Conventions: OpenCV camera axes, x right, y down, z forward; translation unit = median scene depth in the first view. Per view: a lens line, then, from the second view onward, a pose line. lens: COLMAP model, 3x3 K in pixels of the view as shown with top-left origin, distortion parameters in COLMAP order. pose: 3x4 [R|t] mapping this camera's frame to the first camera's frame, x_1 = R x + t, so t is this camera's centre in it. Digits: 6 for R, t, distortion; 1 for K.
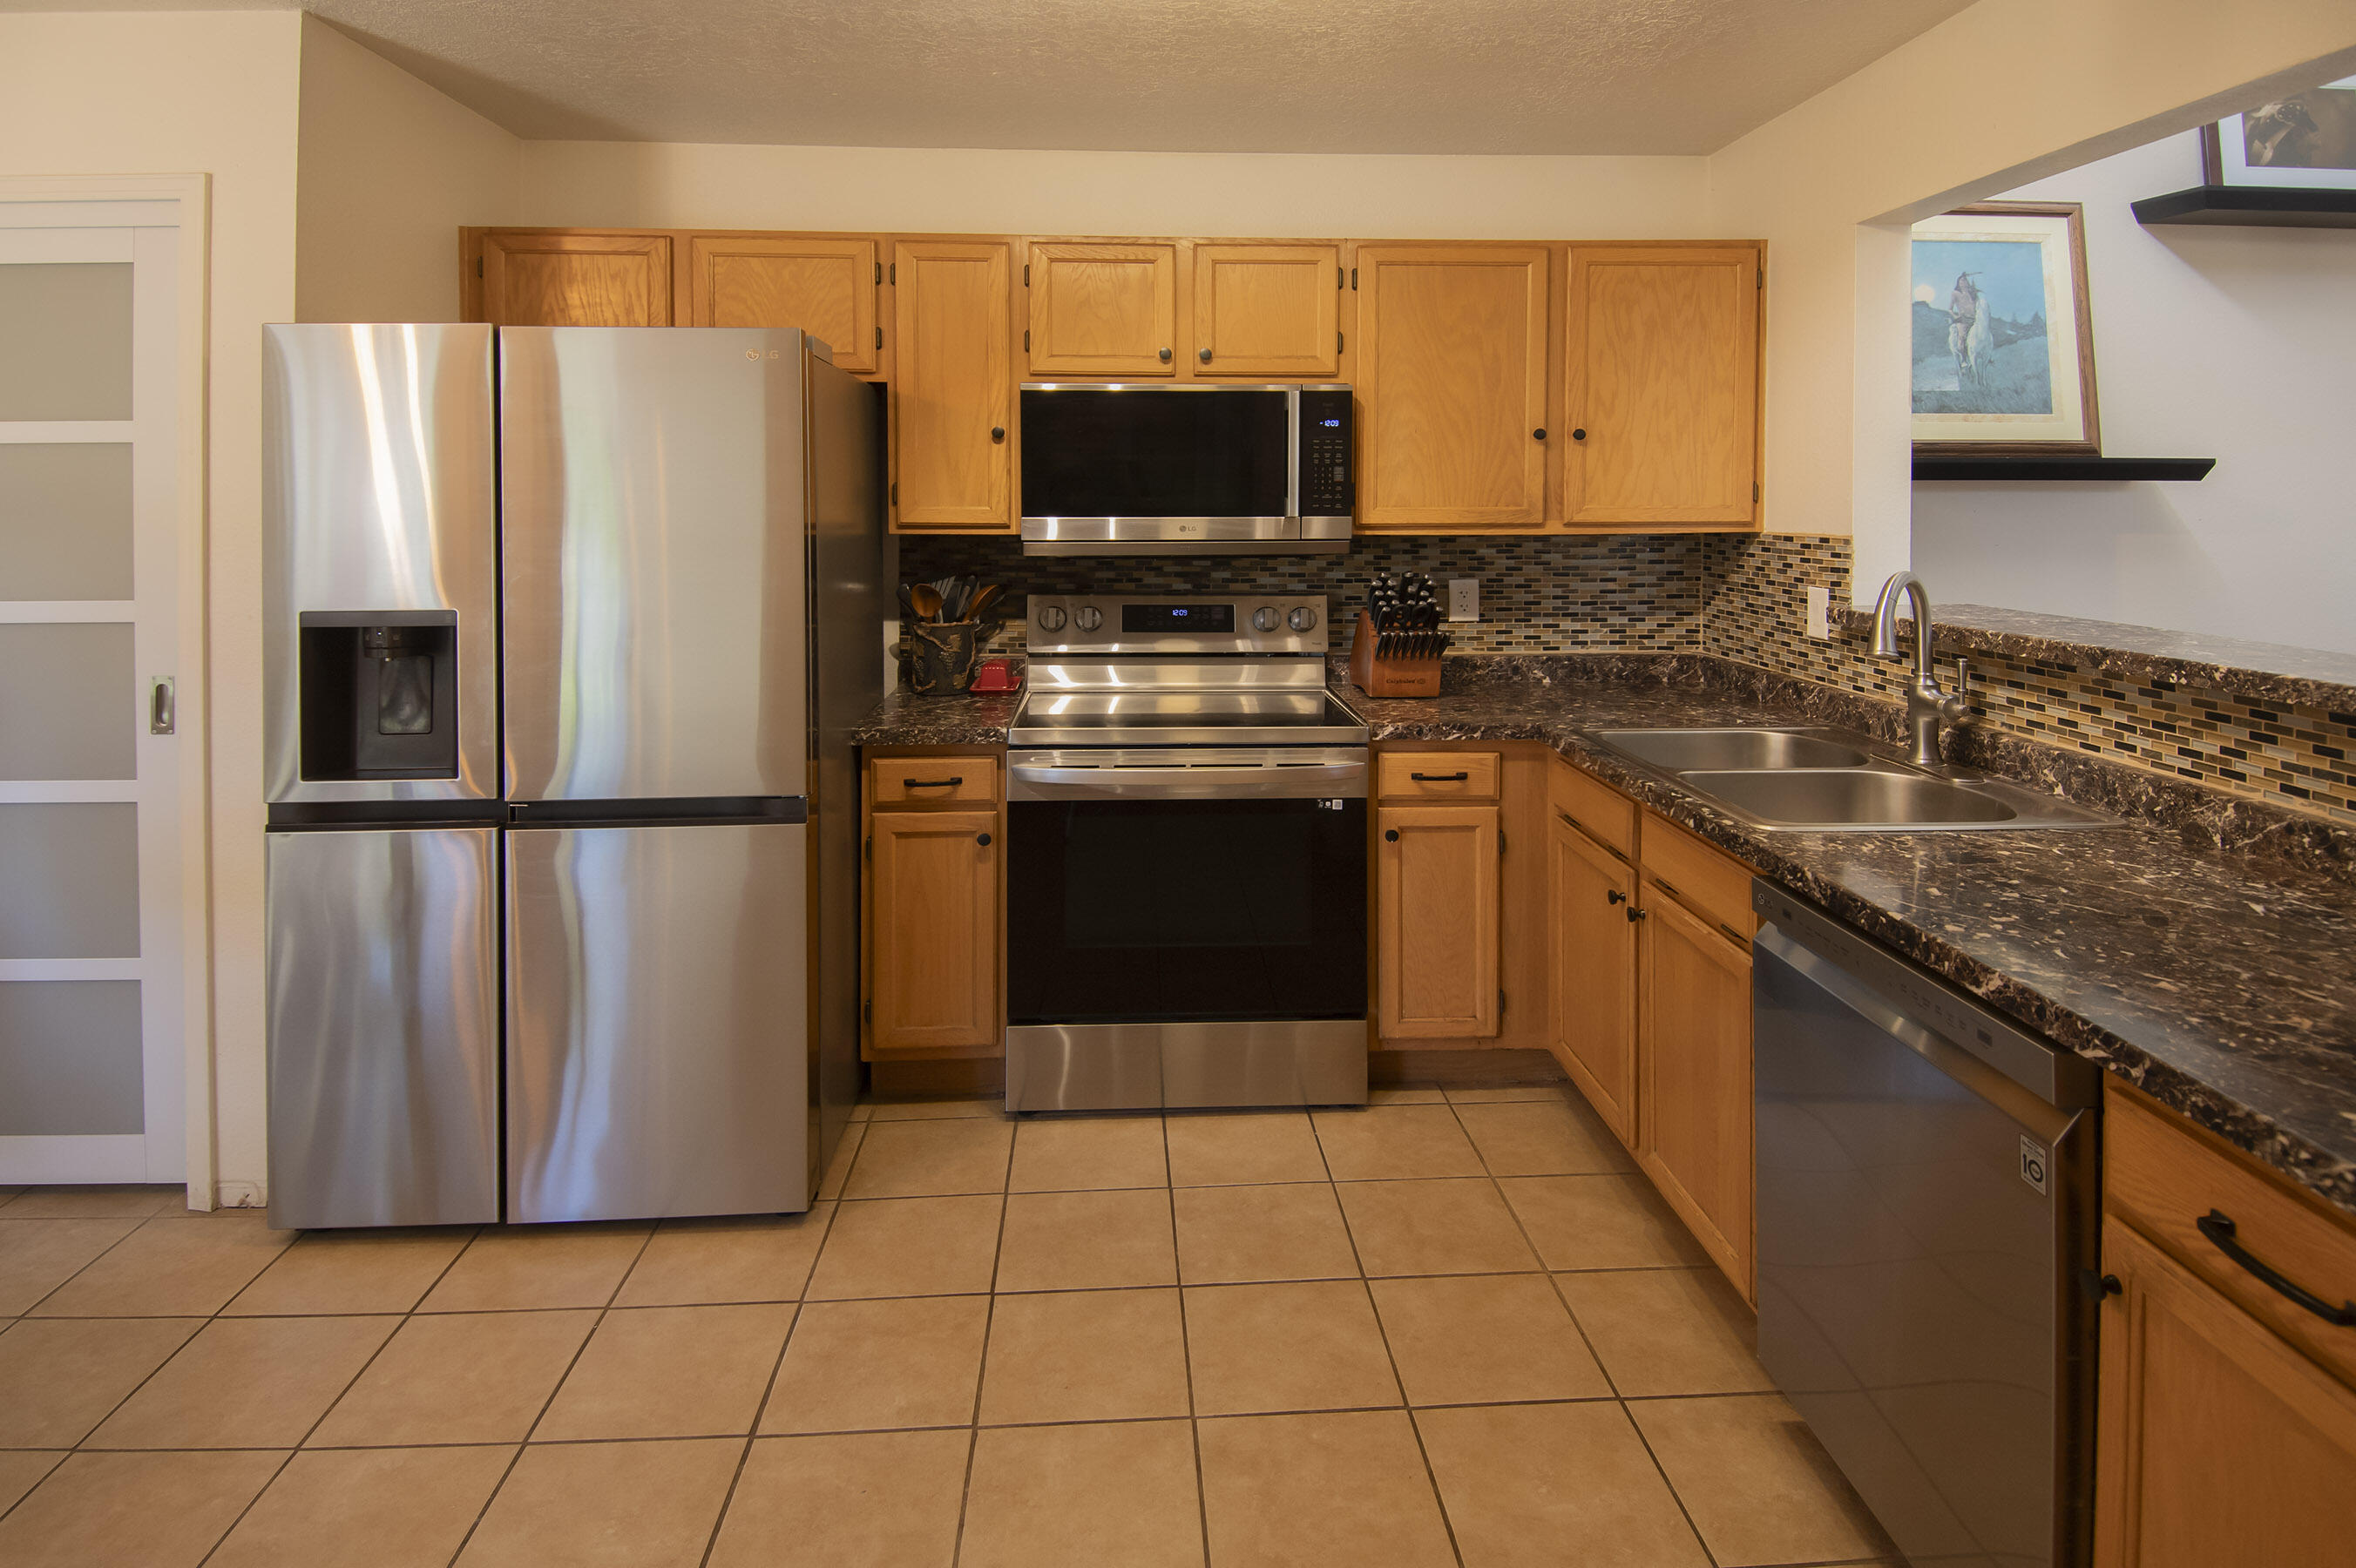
lens RADIAL K [[1313.1, 0, 1183.3], [0, 1313.1, 695.8], [0, 0, 1]] dist [0.057701, -0.068072]
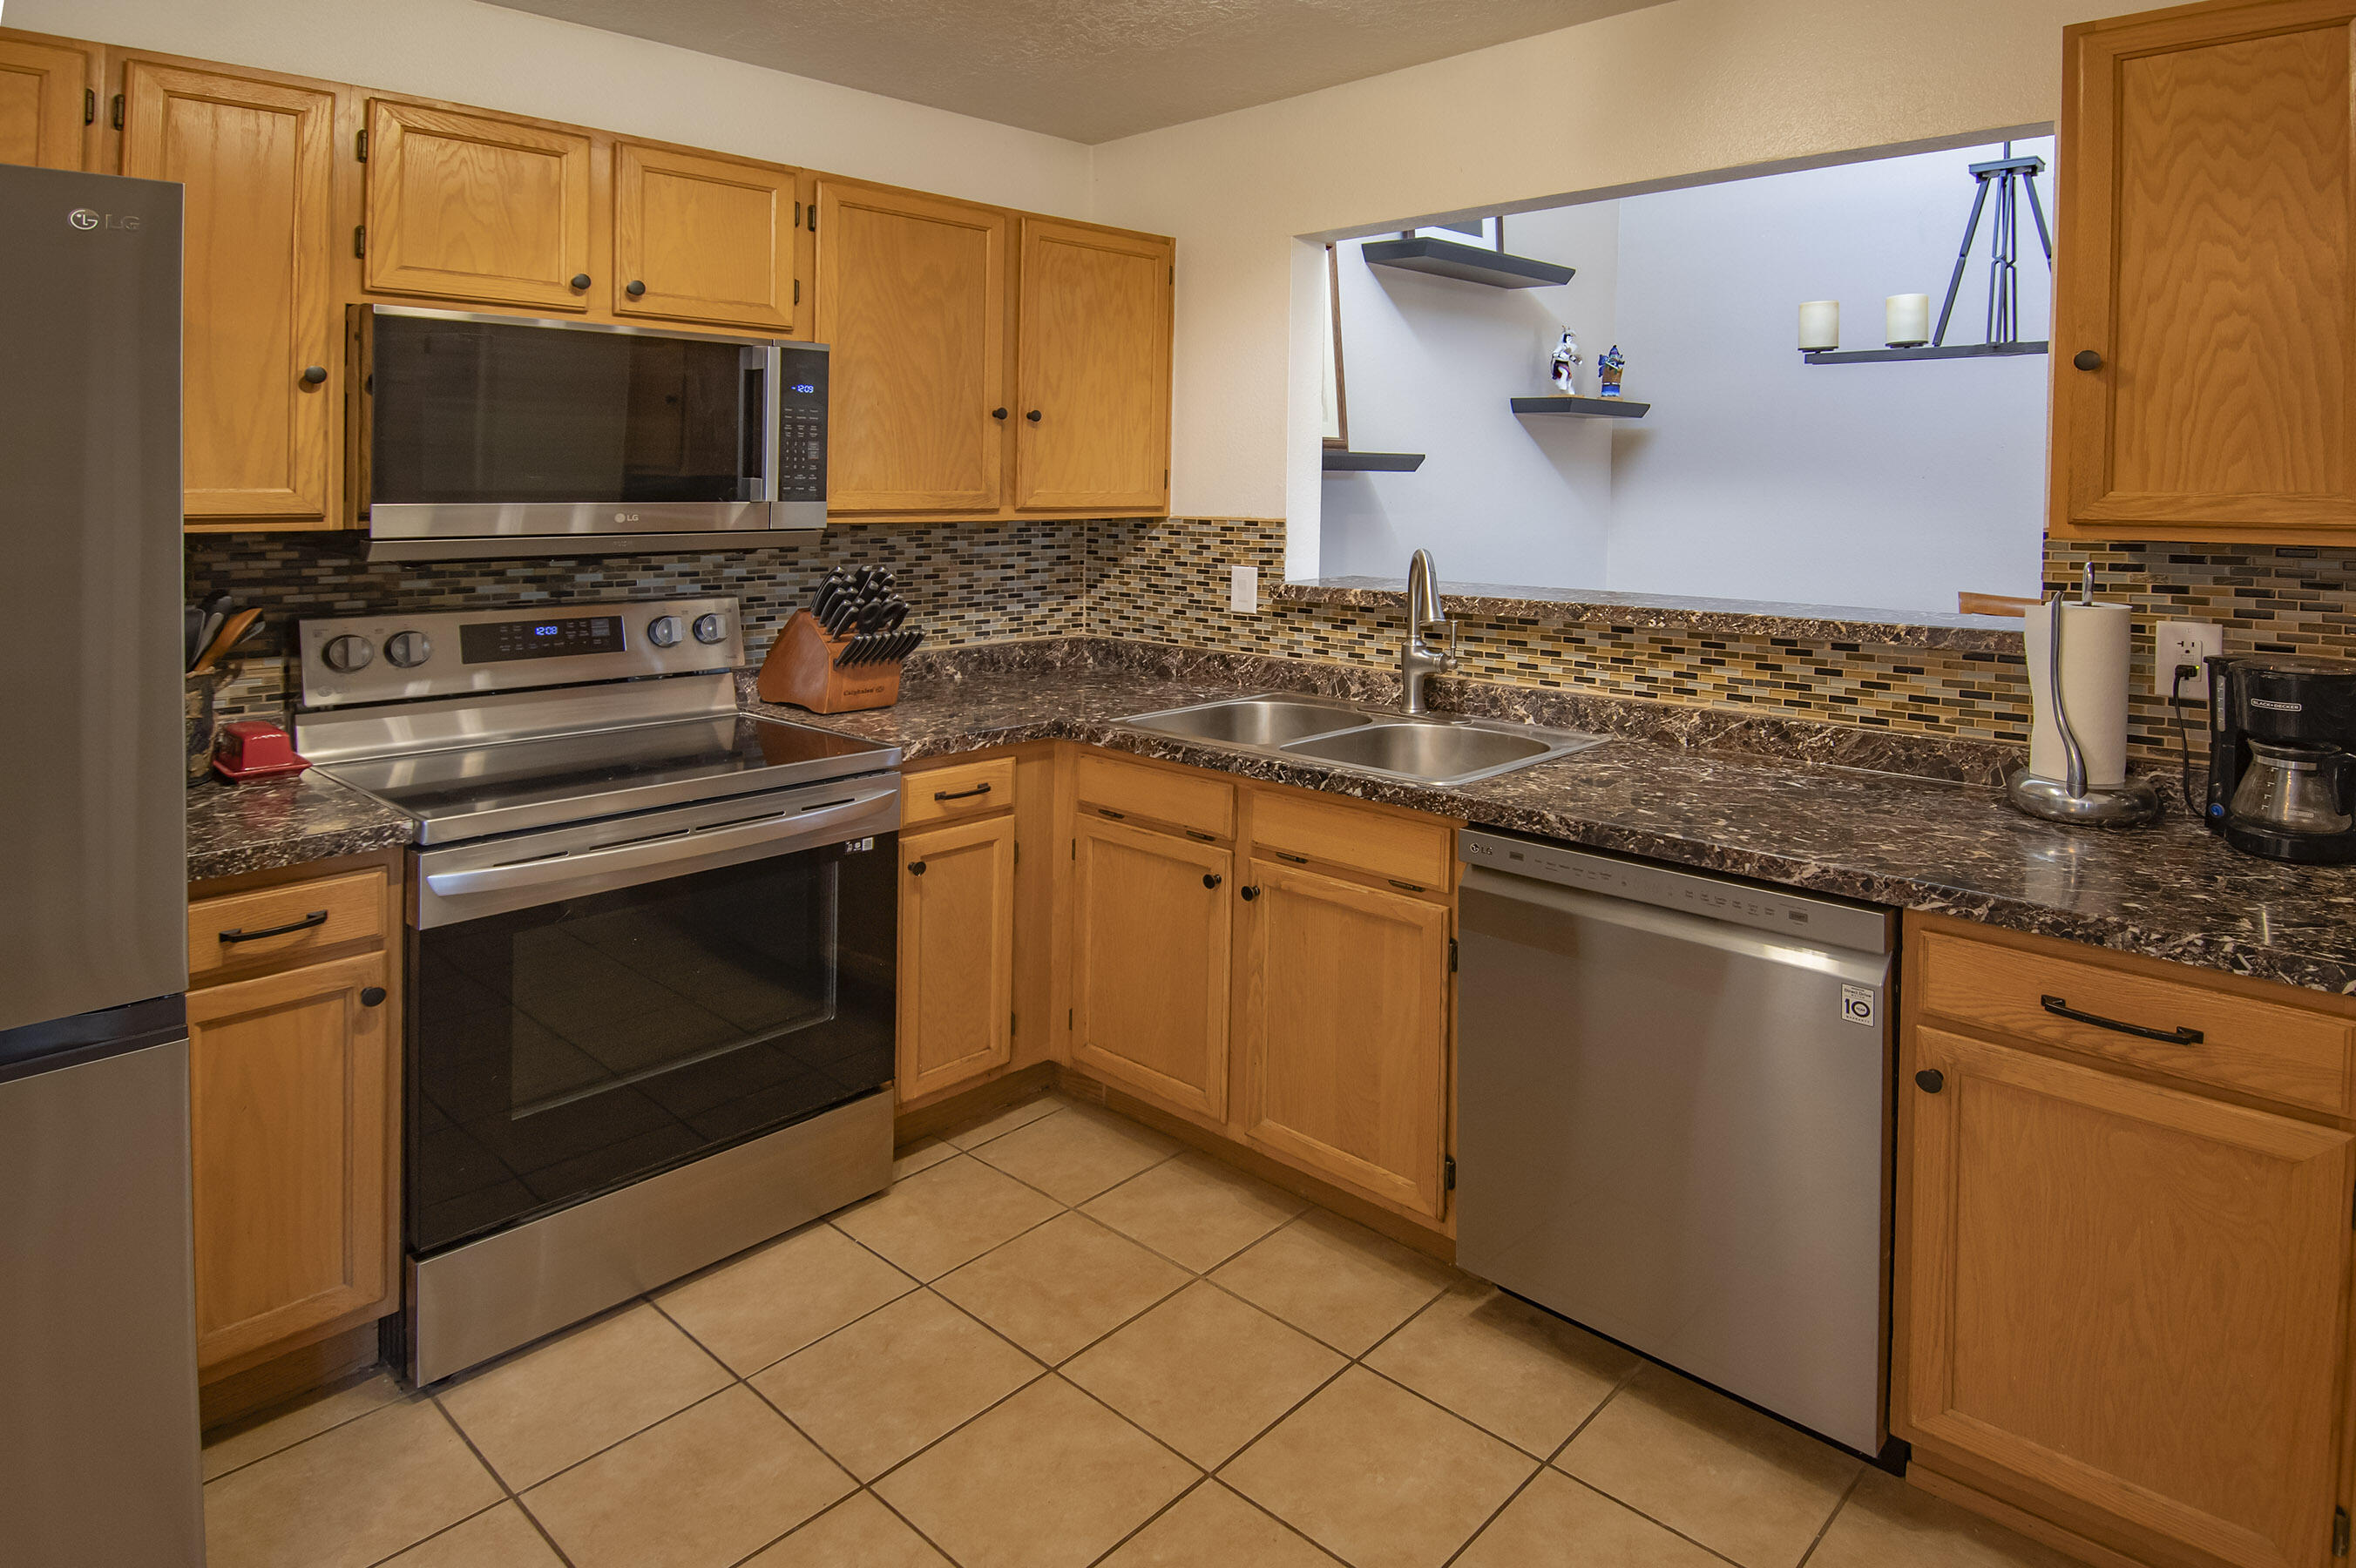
lens RADIAL K [[1359.8, 0, 1147.7], [0, 1359.8, 676.4], [0, 0, 1]] dist [0.020192, -0.001666]
pose [[0.709591, -0.093439, 0.698391, -0.344401], [0.098541, 0.994587, 0.032947, -0.033911], [-0.697689, 0.045442, 0.714958, 0.243217]]
